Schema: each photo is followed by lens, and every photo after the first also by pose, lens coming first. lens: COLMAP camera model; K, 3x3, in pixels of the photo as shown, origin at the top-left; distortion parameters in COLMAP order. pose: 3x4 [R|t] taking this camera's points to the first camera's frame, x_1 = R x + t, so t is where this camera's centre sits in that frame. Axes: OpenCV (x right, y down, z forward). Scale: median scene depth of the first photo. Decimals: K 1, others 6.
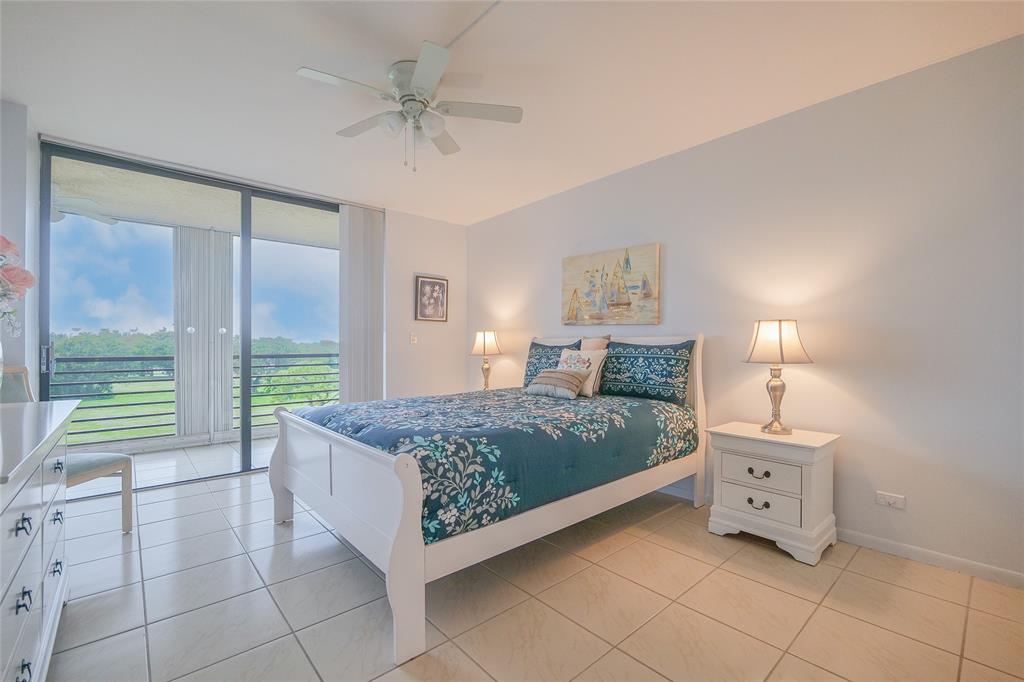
lens RADIAL K [[435.1, 0, 526.9], [0, 435.1, 337.1], [0, 0, 1]] dist [-0.014687, 0.001599]
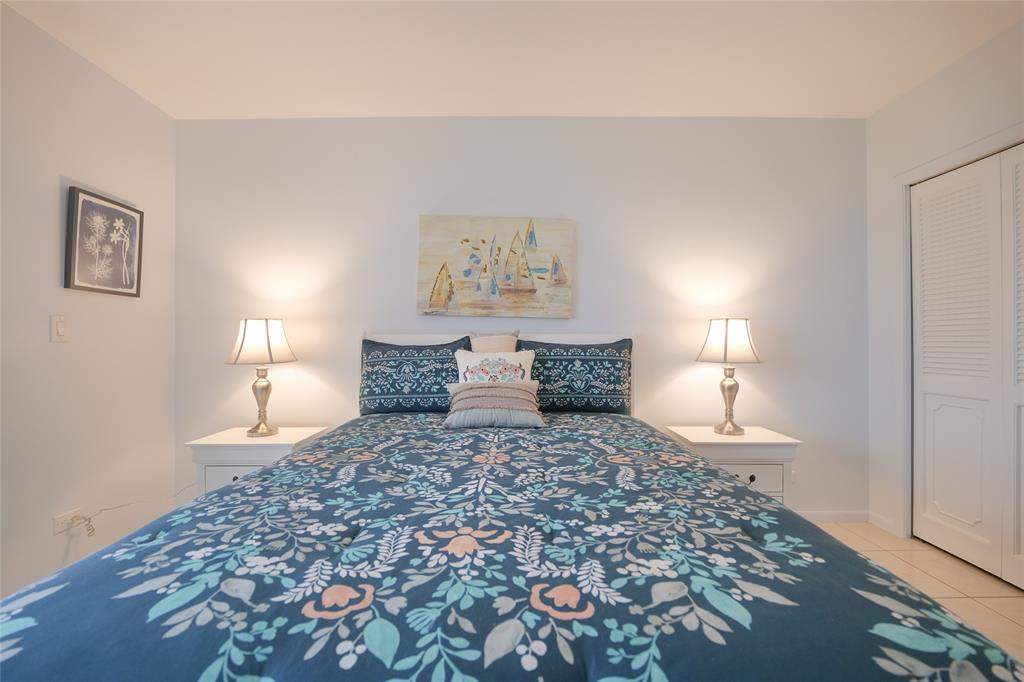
lens RADIAL K [[435.1, 0, 505.4], [0, 435.1, 336.3], [0, 0, 1]] dist [-0.014687, 0.001599]
pose [[0.680659, 0.016191, 0.732422, -0.751725], [-0.011633, 0.999869, -0.011292, 0.026846], [-0.732508, -0.000835, 0.680758, 1.070557]]
